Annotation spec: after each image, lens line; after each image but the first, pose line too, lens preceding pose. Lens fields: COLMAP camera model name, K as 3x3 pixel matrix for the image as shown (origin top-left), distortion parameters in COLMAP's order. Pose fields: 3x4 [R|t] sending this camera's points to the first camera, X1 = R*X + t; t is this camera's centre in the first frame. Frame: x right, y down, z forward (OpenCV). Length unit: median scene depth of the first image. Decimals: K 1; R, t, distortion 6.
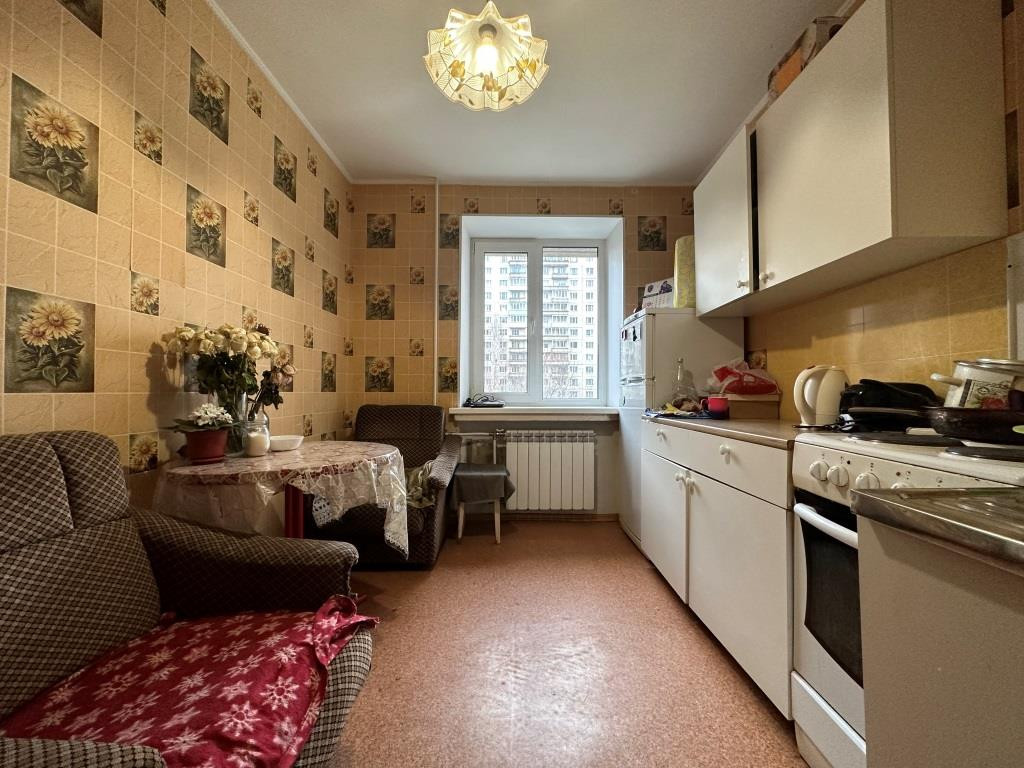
lens RADIAL K [[408.2, 0, 511.4], [0, 408.2, 383.0], [0, 0, 1]] dist [-0.000743, 0.000136]
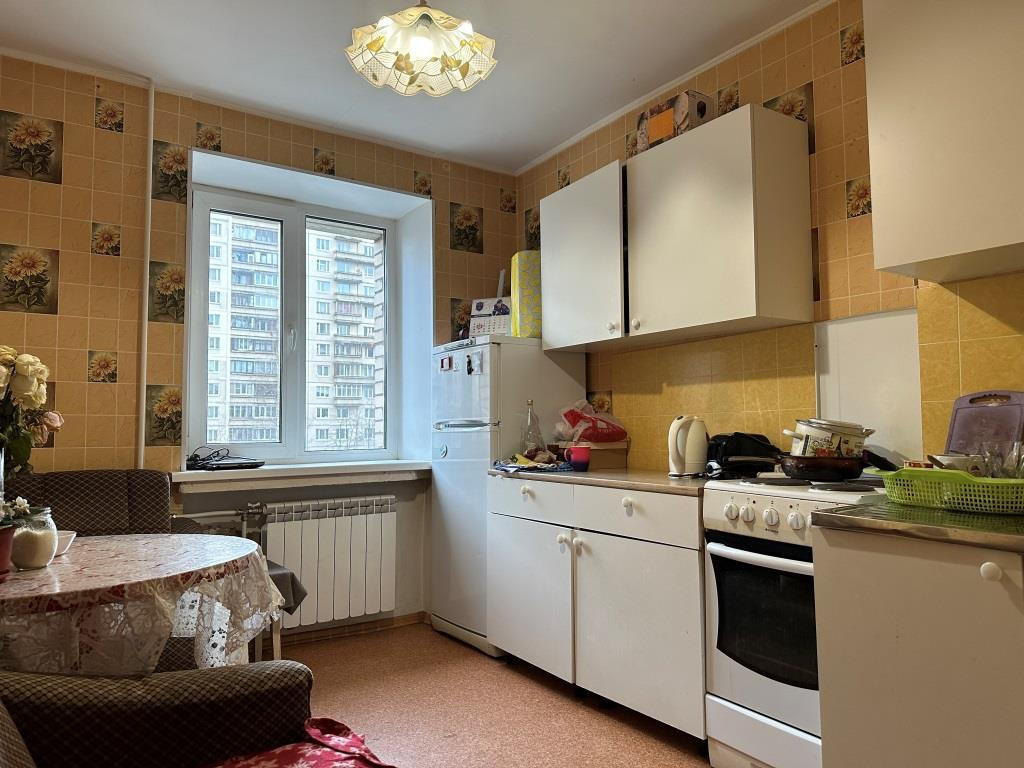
lens RADIAL K [[712.3, 0, 510.6], [0, 712.3, 388.5], [0, 0, 1]] dist [0.089311, -0.100181]
pose [[0.831622, 0.022479, 0.554887, -0.612846], [-0.002817, 0.999338, -0.036263, -0.043868], [-0.555335, 0.028594, 0.831135, -0.263753]]
